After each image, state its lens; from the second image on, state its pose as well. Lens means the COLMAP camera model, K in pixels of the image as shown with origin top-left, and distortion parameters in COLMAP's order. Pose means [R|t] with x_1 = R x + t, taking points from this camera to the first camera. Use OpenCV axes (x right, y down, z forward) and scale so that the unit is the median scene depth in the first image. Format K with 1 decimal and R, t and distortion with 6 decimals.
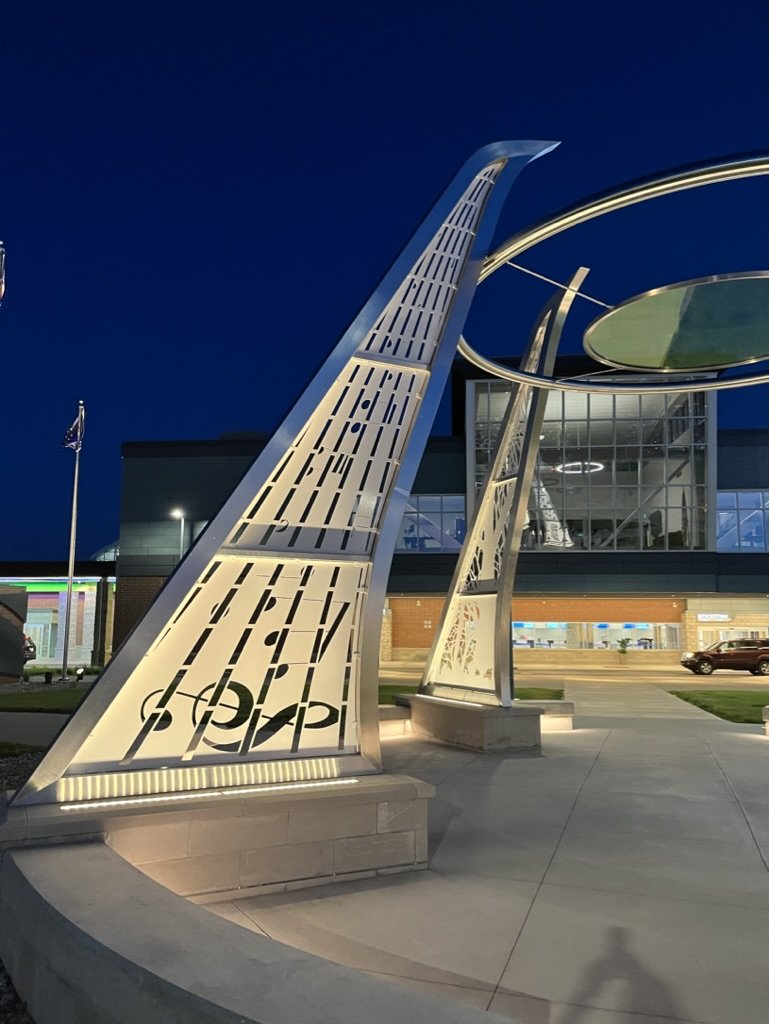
lens RADIAL K [[776.3, 0, 375.1], [0, 776.3, 518.5], [0, 0, 1]] dist [0.059282, -0.073853]
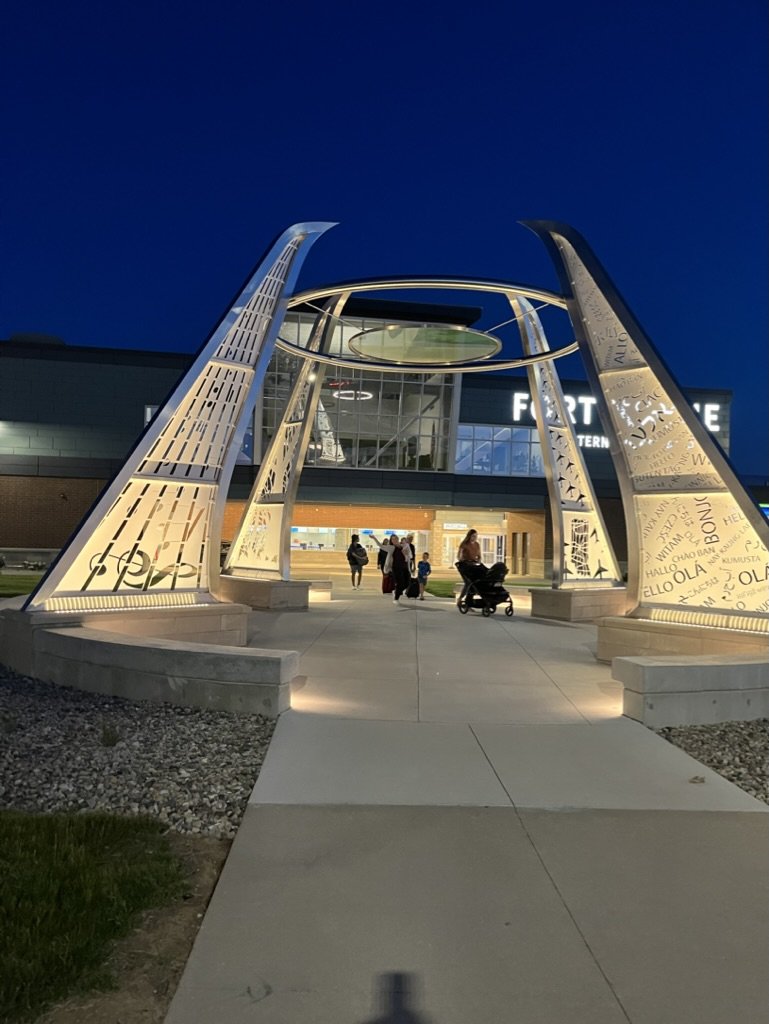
lens RADIAL K [[776.3, 0, 373.8], [0, 776.3, 523.0], [0, 0, 1]] dist [0.059282, -0.073853]
pose [[0.959391, 0.025915, 0.280887, -0.124621], [-0.061224, 0.991164, 0.117666, -0.068079], [-0.275356, -0.130085, 0.952500, -0.602459]]
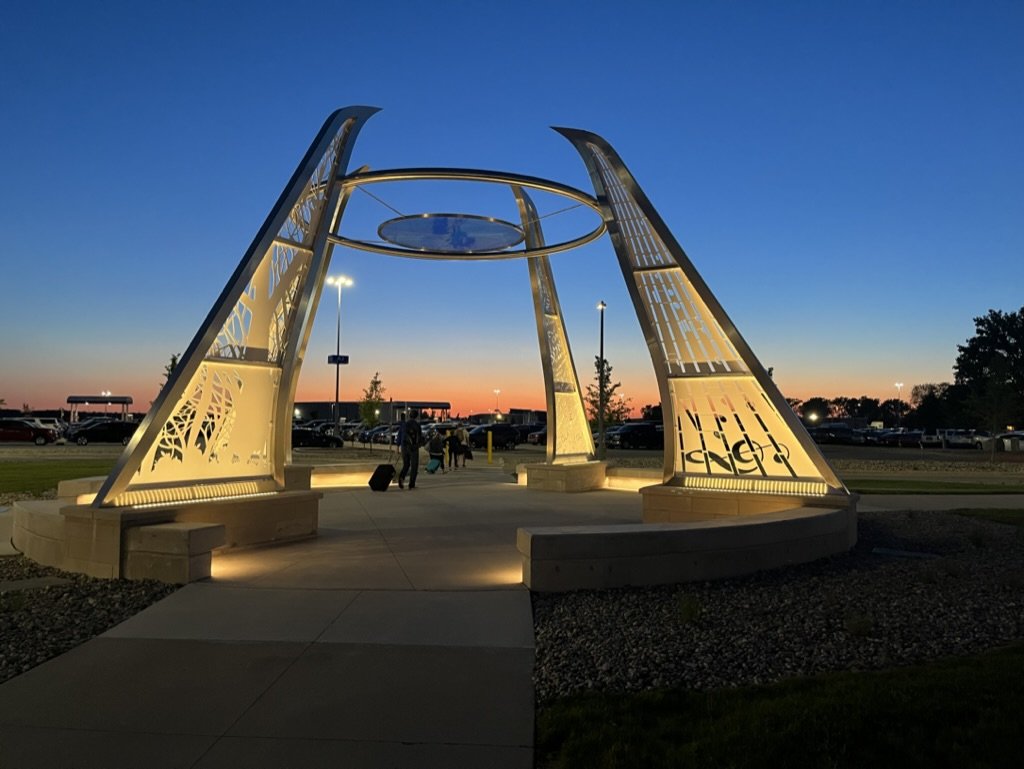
lens RADIAL K [[776.3, 0, 511.2], [0, 776.3, 386.5], [0, 0, 1]] dist [0.059282, -0.073853]
pose [[0.817845, 0.029551, 0.574679, -0.453090], [-0.086296, 0.993685, 0.071715, -0.052683], [-0.568931, -0.108244, 0.815230, -0.515415]]
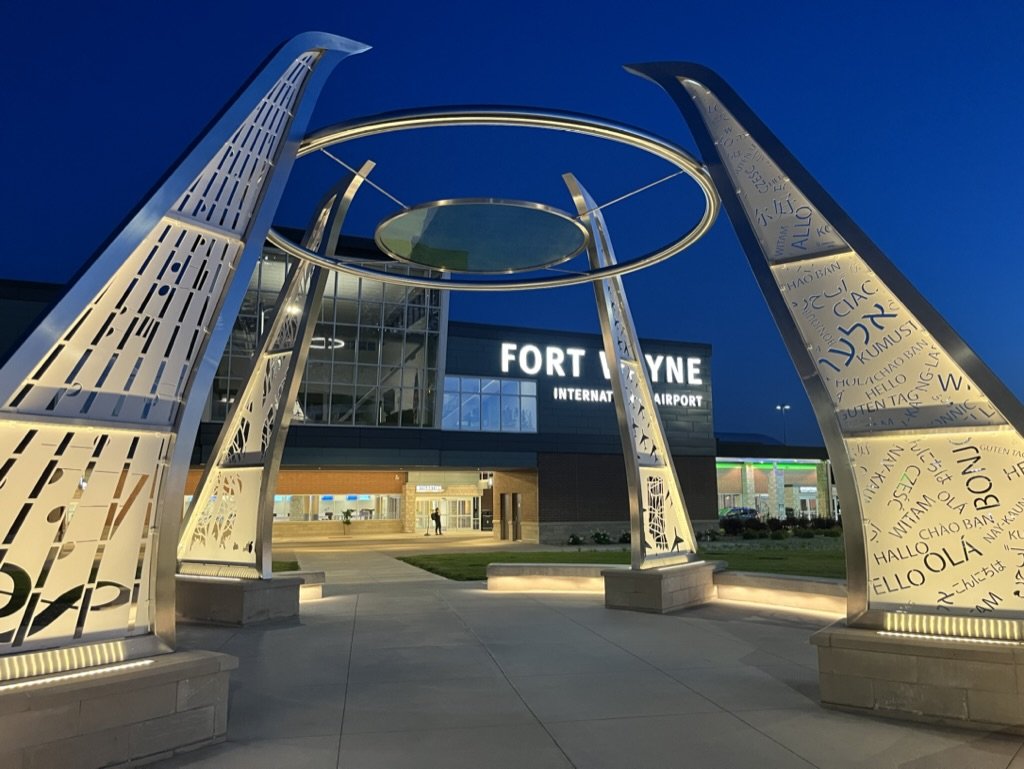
lens RADIAL K [[776.3, 0, 508.9], [0, 776.3, 388.1], [0, 0, 1]] dist [0.059282, -0.073853]
pose [[0.869774, 0.059567, 0.489842, -0.098881], [-0.057617, 0.998157, -0.019075, -0.003209], [-0.490075, -0.011633, 0.871603, -0.034314]]
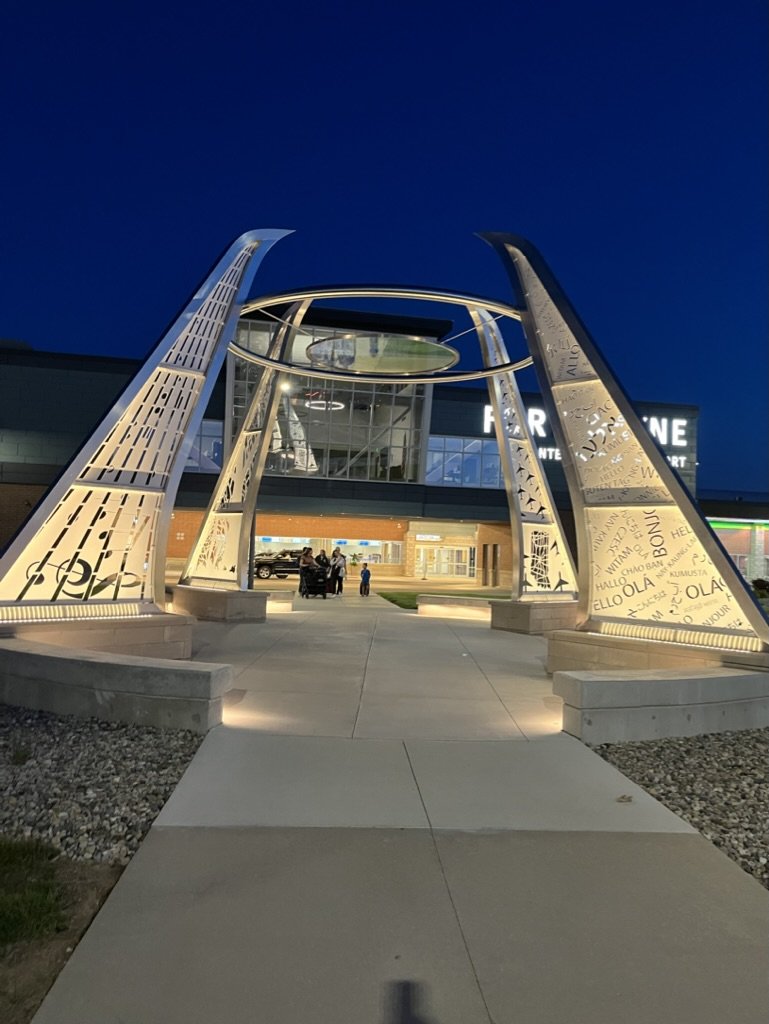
lens RADIAL K [[776.3, 0, 373.7], [0, 776.3, 518.2], [0, 0, 1]] dist [0.059282, -0.073853]
pose [[0.950589, 0.040809, 0.307757, -0.073316], [-0.073765, 0.992623, 0.096221, -0.068809], [-0.301560, -0.114168, 0.946587, -0.597944]]
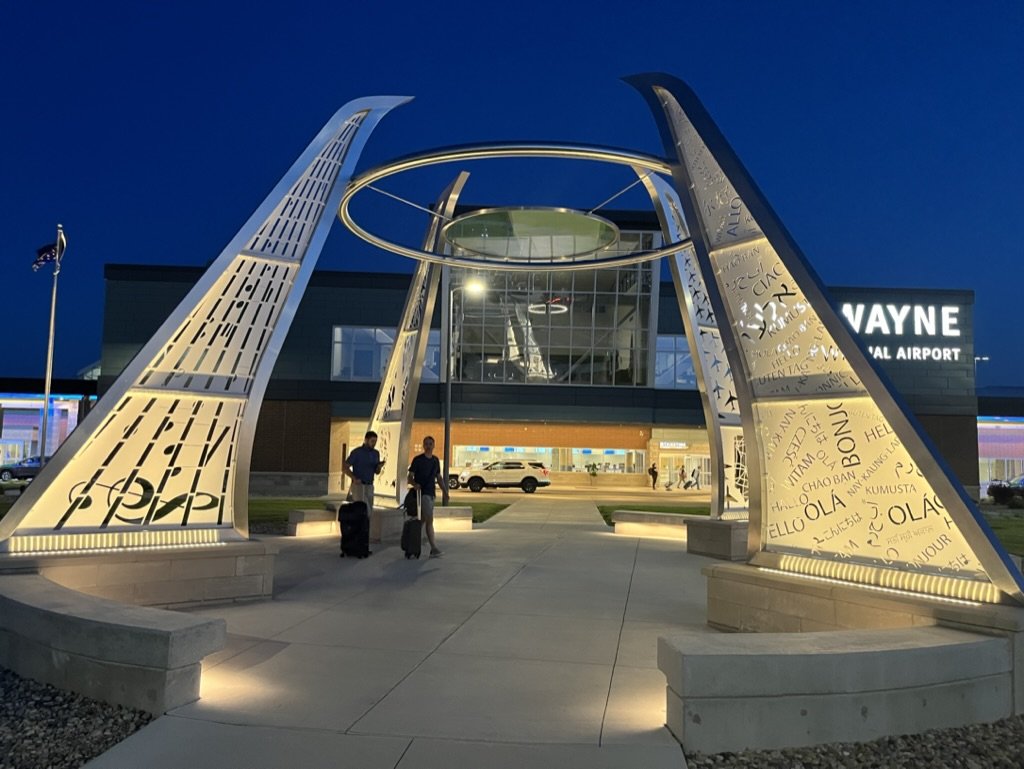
lens RADIAL K [[776.3, 0, 503.4], [0, 776.3, 385.5], [0, 0, 1]] dist [0.059282, -0.073853]
pose [[0.989217, 0.028136, 0.143729, 0.207339], [-0.035862, 0.998032, 0.051447, -0.049245], [-0.141999, -0.056046, 0.988279, -0.408891]]
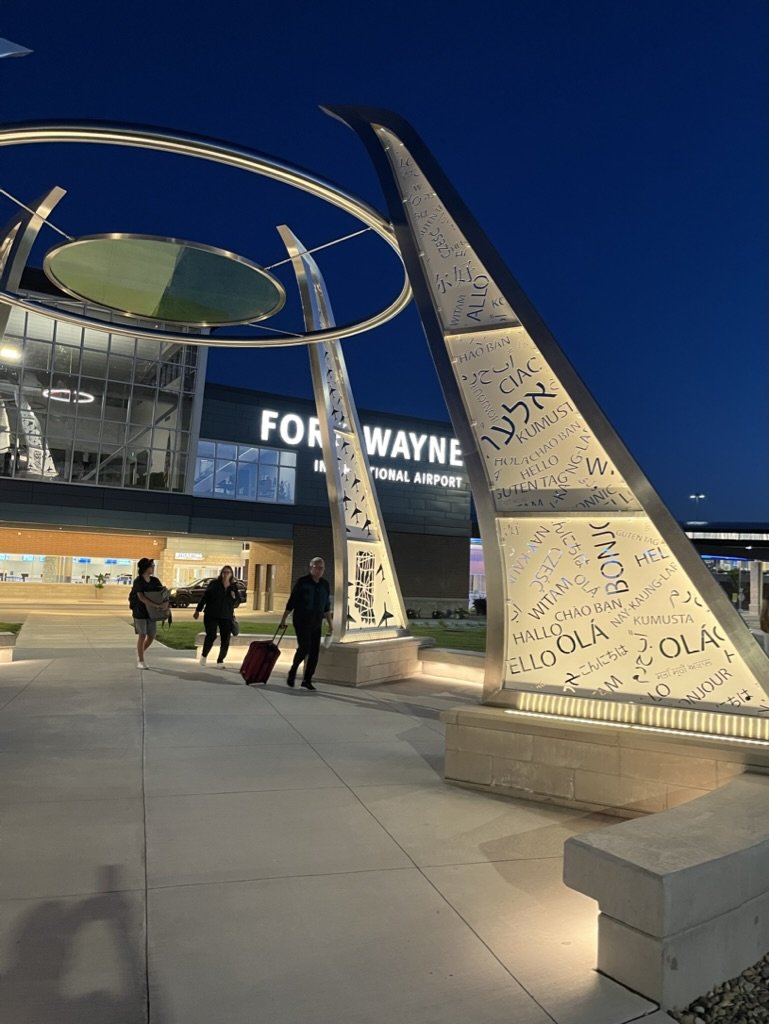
lens RADIAL K [[776.3, 0, 384.6], [0, 776.3, 517.7], [0, 0, 1]] dist [0.059282, -0.073853]
pose [[0.801085, 0.071412, 0.594275, 0.054758], [-0.118406, 0.992144, 0.040389, -0.005391], [-0.586722, -0.102720, 0.803247, -0.073679]]
